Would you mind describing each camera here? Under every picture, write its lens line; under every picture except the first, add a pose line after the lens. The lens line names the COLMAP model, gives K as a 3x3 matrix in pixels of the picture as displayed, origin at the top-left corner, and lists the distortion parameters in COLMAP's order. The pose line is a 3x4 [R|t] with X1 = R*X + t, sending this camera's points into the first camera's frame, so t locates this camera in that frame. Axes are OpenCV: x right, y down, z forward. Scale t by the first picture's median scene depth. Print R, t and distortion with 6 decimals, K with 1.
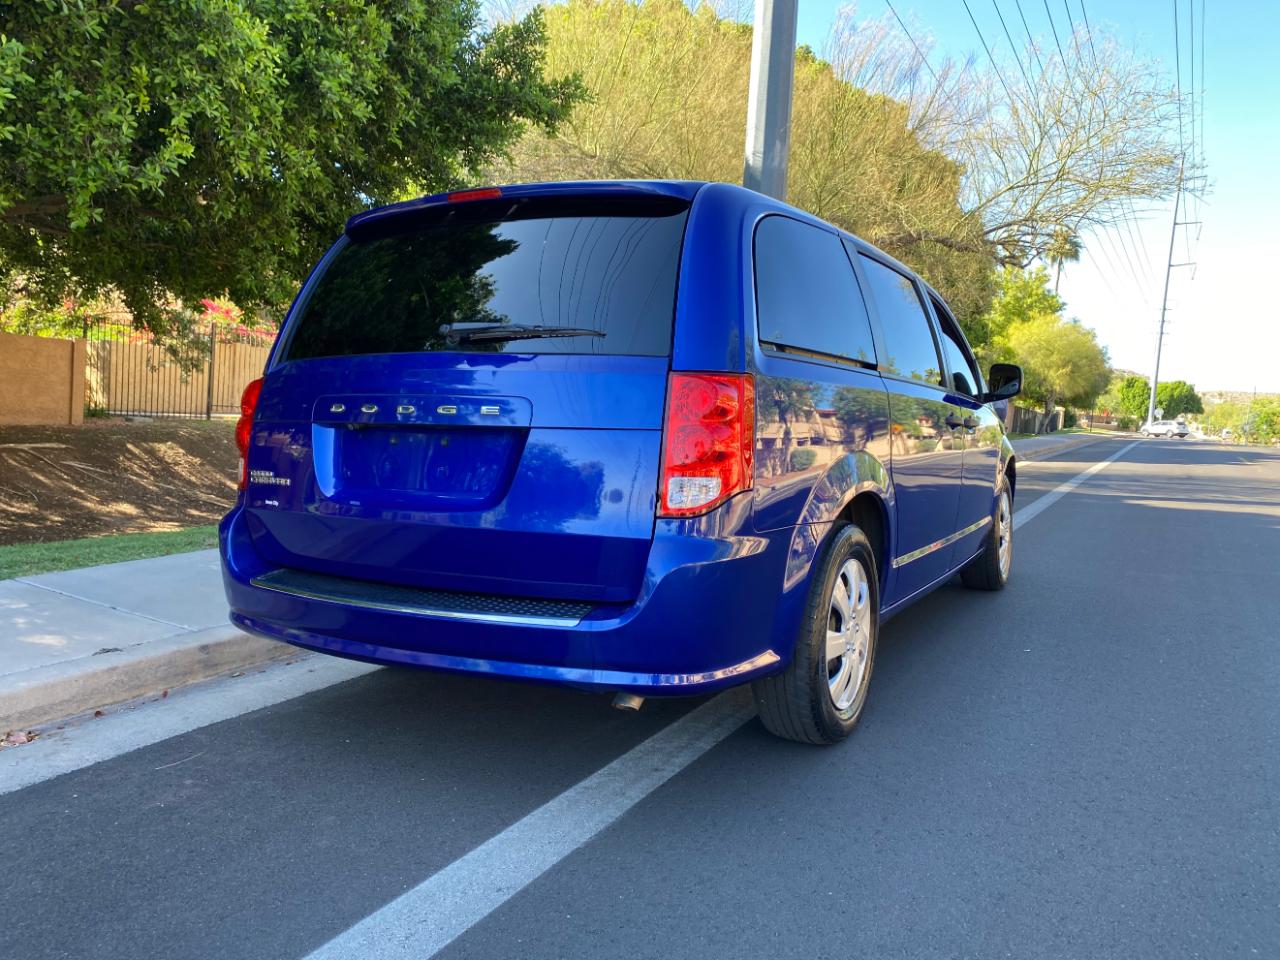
lens RADIAL K [[972.8, 0, 646.2], [0, 972.8, 479.4], [0, 0, 1]] dist [0.016120, -0.006636]
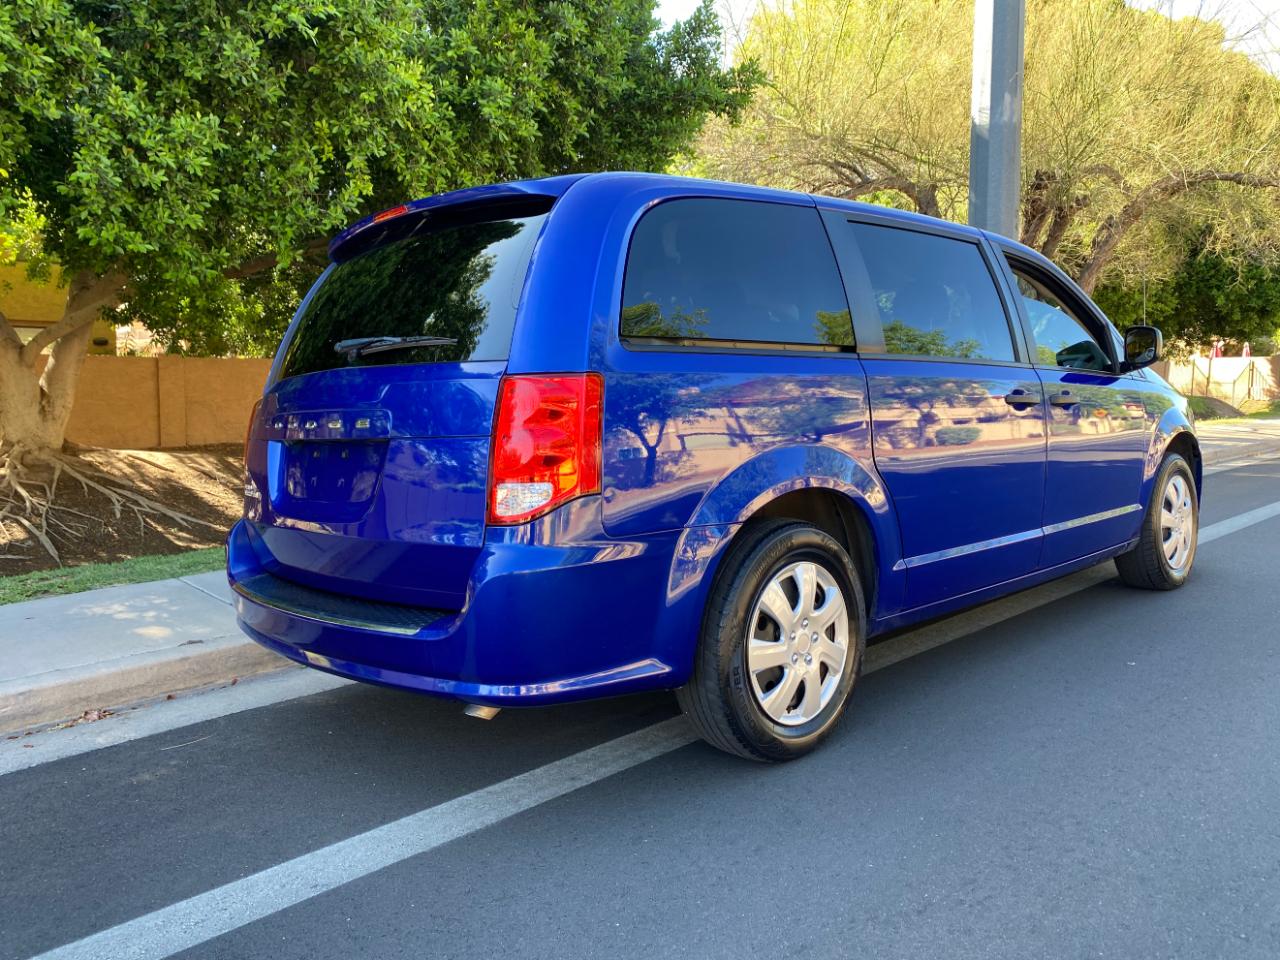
lens RADIAL K [[972.8, 0, 646.2], [0, 972.8, 476.9], [0, 0, 1]] dist [0.016120, -0.006636]
pose [[0.950738, -0.030671, -0.308475, 0.172721], [0.033262, 0.999442, 0.003143, -0.002912], [0.308207, -0.013249, 0.951227, 0.040186]]
